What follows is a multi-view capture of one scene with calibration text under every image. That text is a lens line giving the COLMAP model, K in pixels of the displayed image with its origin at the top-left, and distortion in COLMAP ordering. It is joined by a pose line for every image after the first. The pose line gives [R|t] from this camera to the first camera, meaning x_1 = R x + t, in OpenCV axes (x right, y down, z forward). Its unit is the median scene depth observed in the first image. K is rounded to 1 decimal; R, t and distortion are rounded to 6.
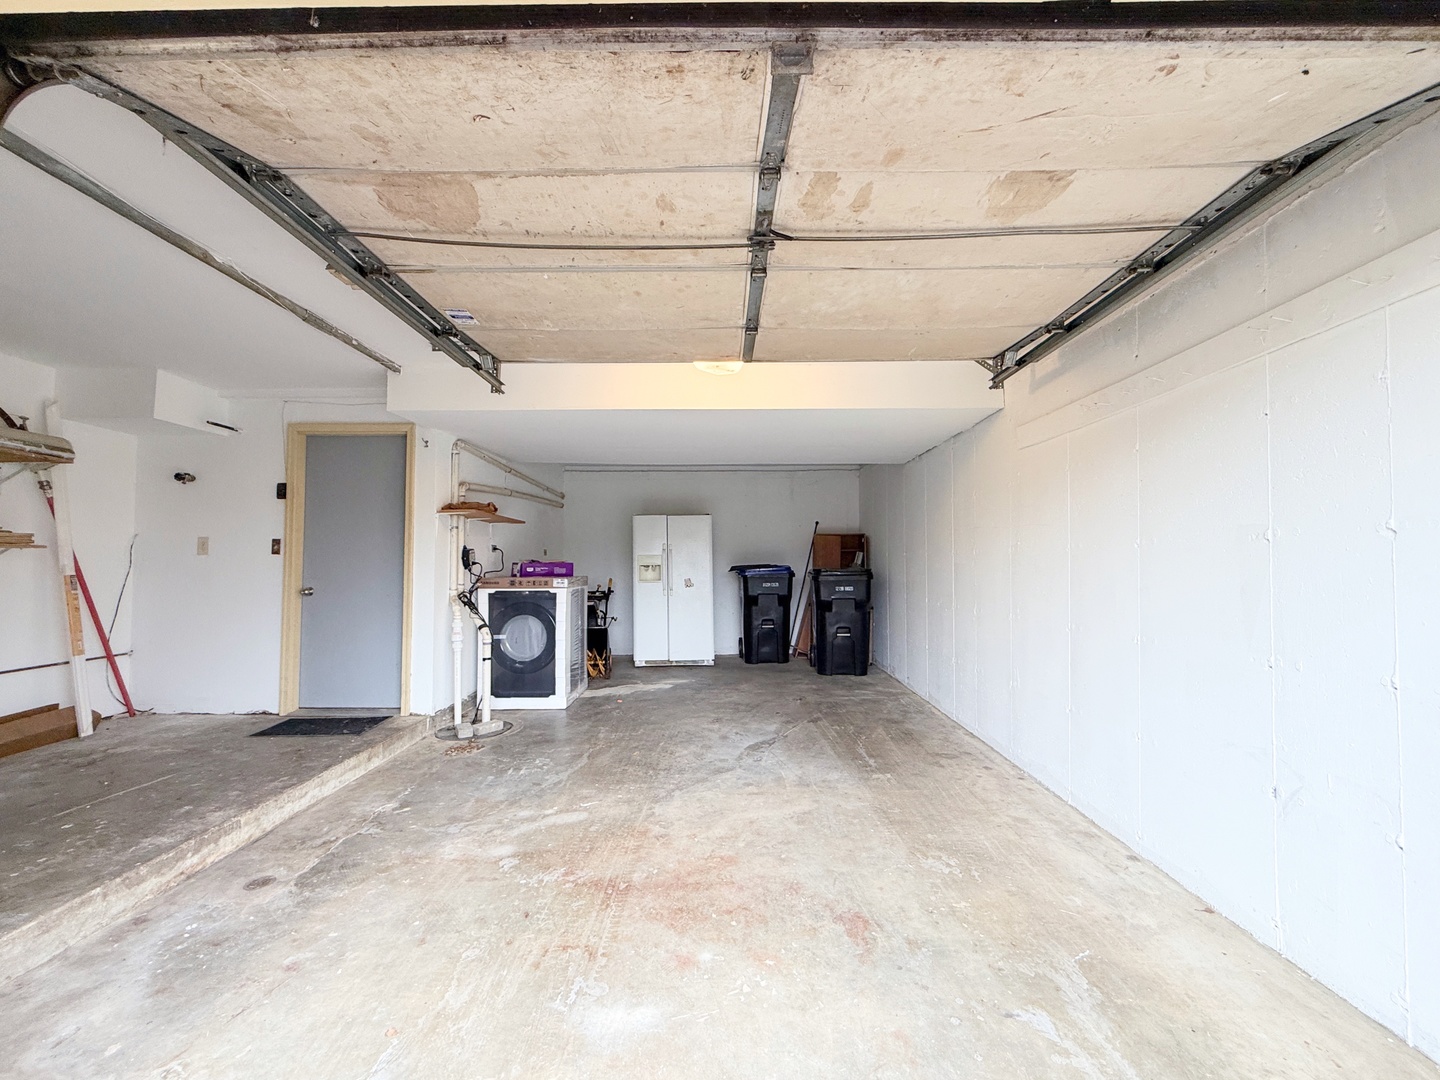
lens RADIAL K [[583.8, 0, 712.1], [0, 583.8, 539.7], [0, 0, 1]] dist [0.000153, 0.000006]
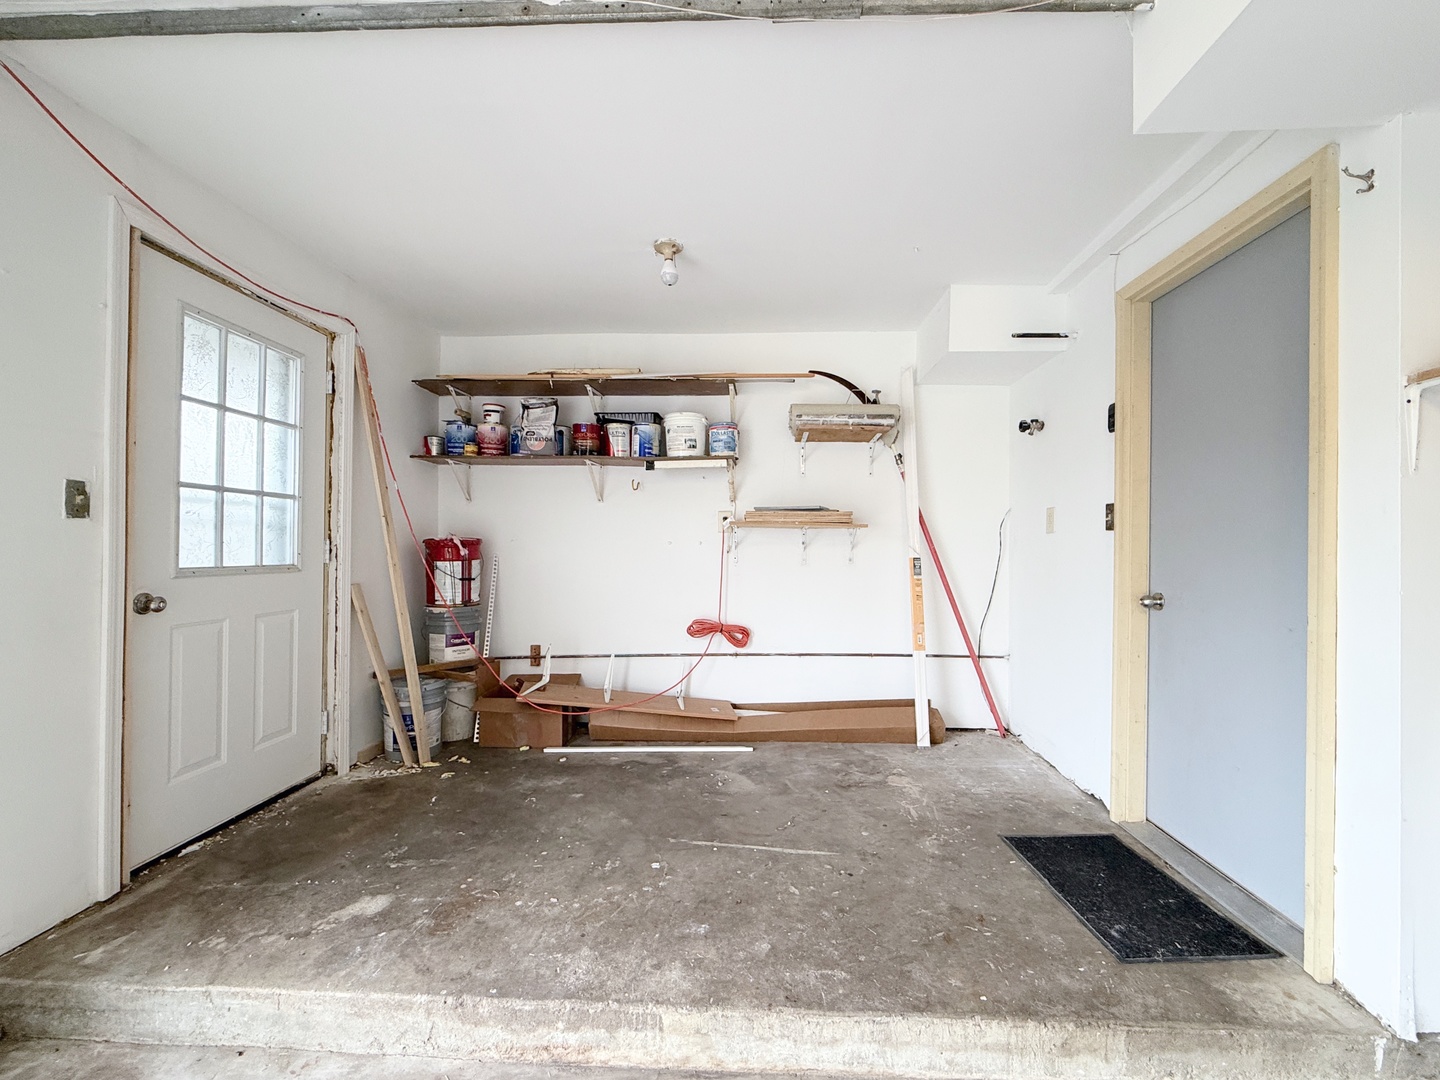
lens RADIAL K [[619.9, 0, 720.0], [0, 619.9, 540.0], [0, 0, 1]] dist [0.000588, 0.000057]
pose [[-0.020256, -0.003673, -0.999788, -0.197934], [0.031283, 0.999501, -0.004306, 0.036317], [0.999305, -0.031364, -0.020131, 0.919743]]
